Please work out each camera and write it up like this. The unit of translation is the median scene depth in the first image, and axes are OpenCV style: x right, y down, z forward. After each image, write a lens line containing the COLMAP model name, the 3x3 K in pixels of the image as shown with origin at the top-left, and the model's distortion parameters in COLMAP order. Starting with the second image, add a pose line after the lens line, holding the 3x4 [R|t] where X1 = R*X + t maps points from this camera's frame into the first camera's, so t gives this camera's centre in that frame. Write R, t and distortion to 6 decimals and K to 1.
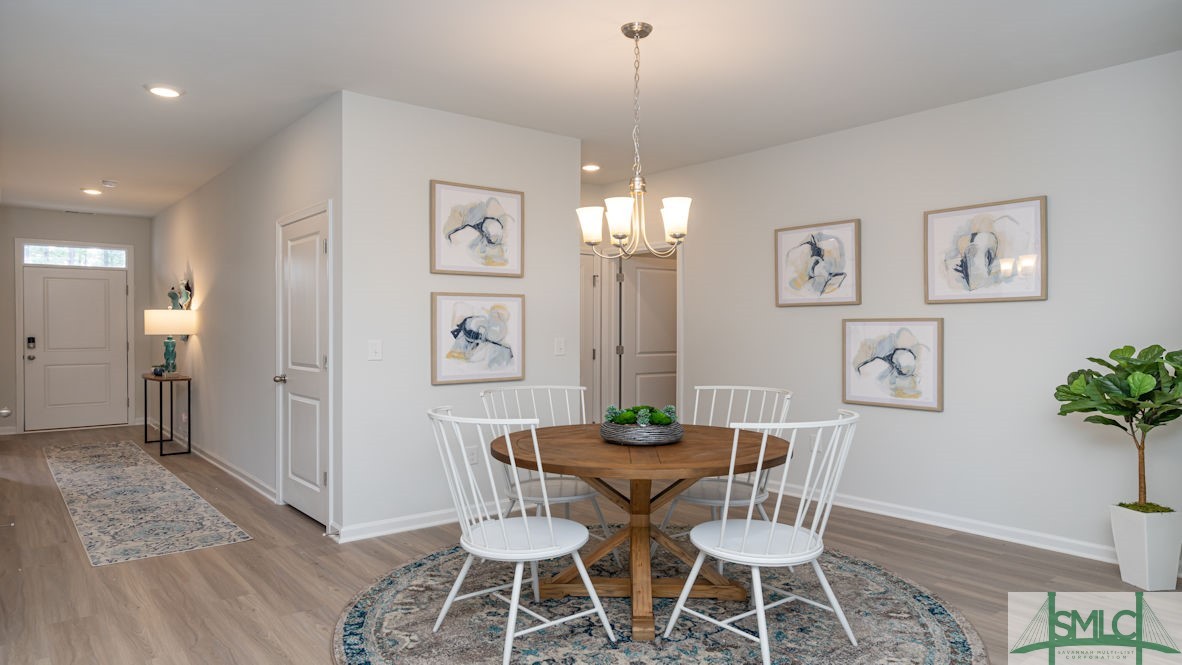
lens RADIAL K [[713.2, 0, 591.0], [0, 713.2, 332.5], [0, 0, 1]] dist [-0.001779, -0.000390]
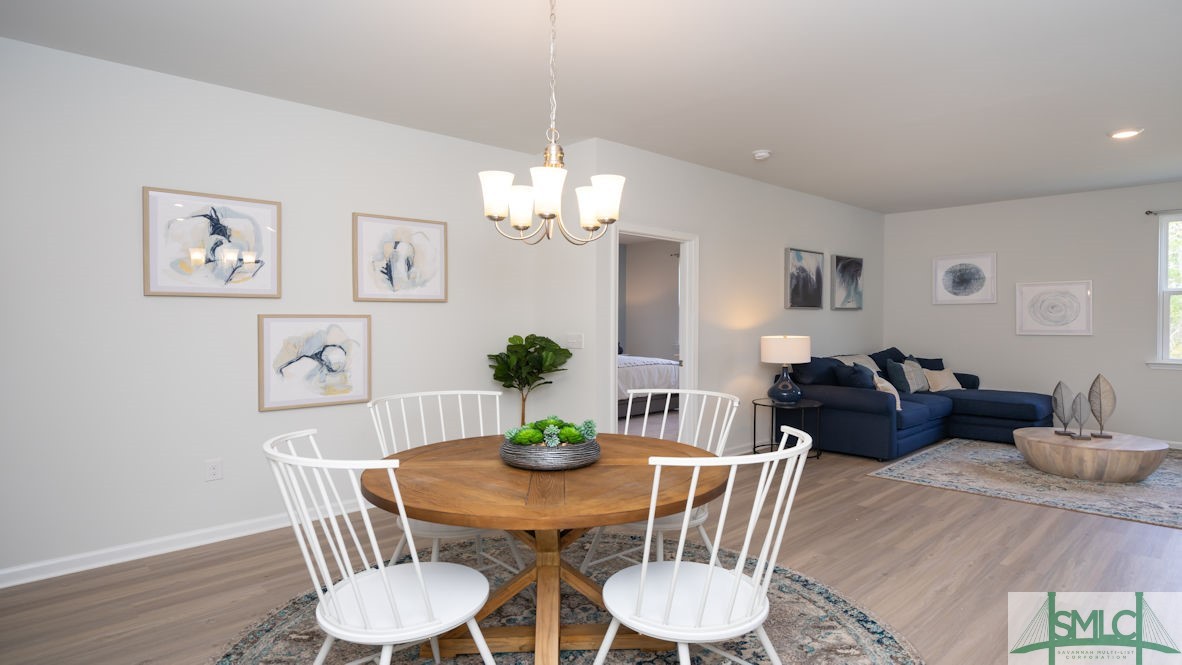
lens RADIAL K [[666.8, 0, 591.0], [0, 666.8, 332.5], [0, 0, 1]] dist [0.008610, 0.000480]
pose [[-0.079343, -0.019706, 0.996653, -0.510434], [0.007114, 0.999768, 0.020334, -0.011333], [-0.996822, 0.008703, -0.079184, 0.704518]]
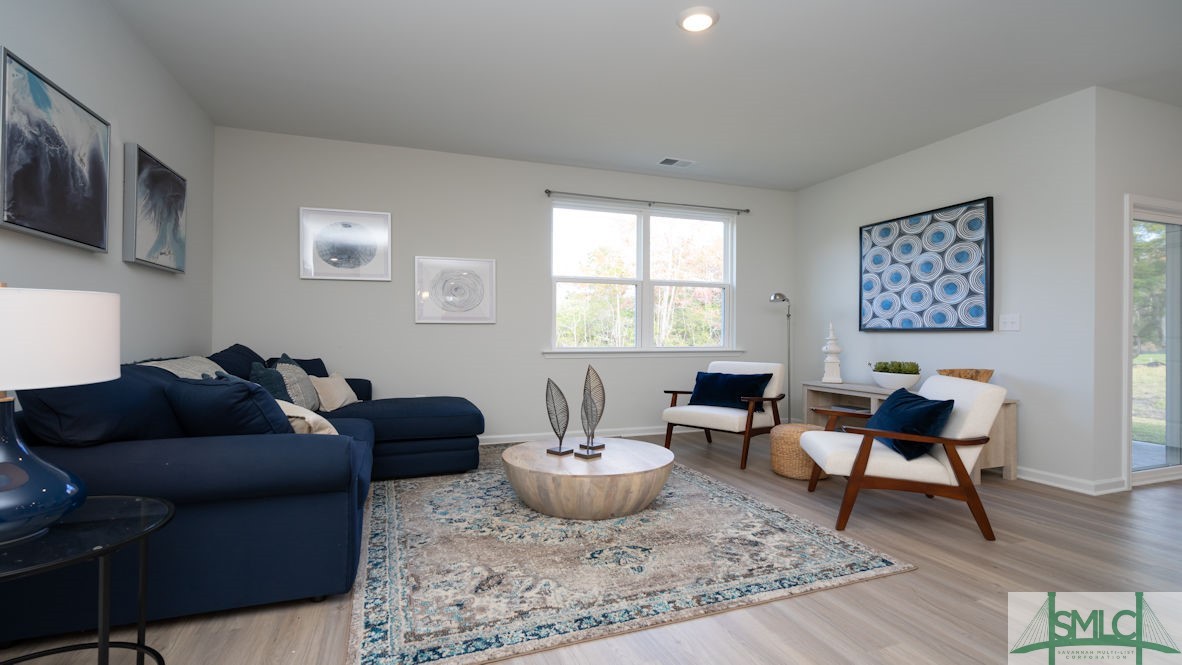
lens RADIAL K [[521.2, 0, 591.0], [0, 521.2, 332.5], [0, 0, 1]] dist [-0.023107, -0.000489]
pose [[-0.947837, 0.000605, 0.318753, 0.346190], [0.002696, 0.999978, 0.006121, 0.044291], [-0.318743, 0.006661, -0.947818, 0.383221]]
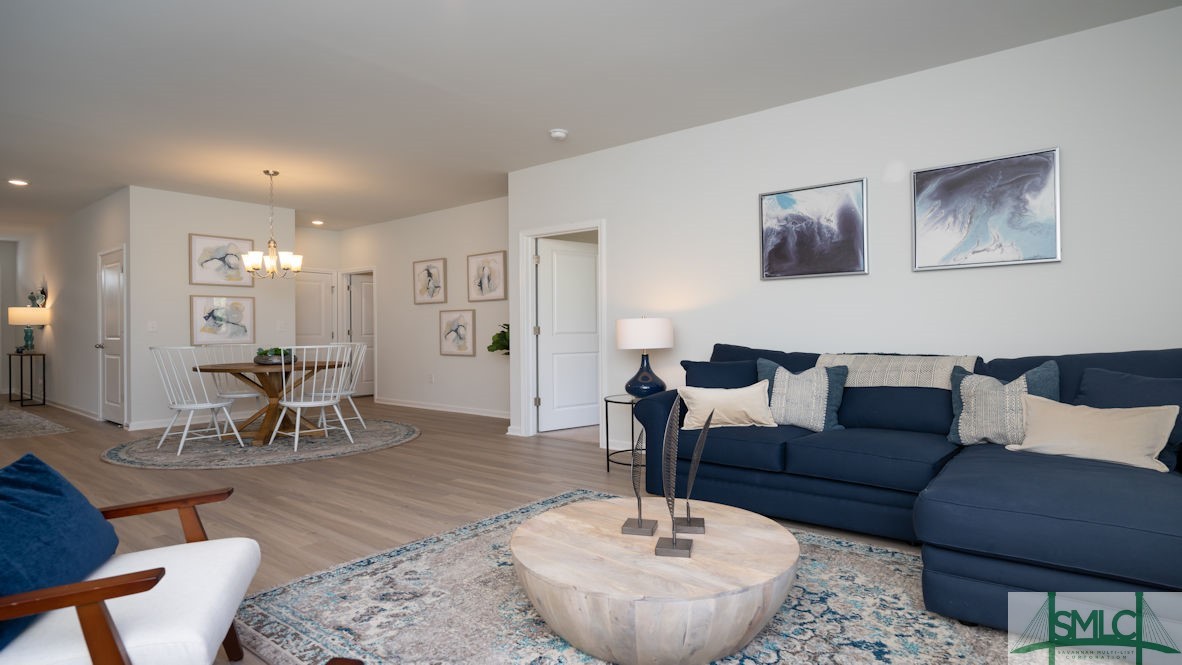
lens RADIAL K [[587.8, 0, 568.2], [0, 587.8, 328.3], [0, 0, 1]] dist [0.001410, 0.000075]
pose [[0.981228, -0.006142, 0.192755, 0.409580], [0.007853, 0.999936, -0.008114, 0.045401], [-0.192693, 0.009475, 0.981213, -0.621780]]
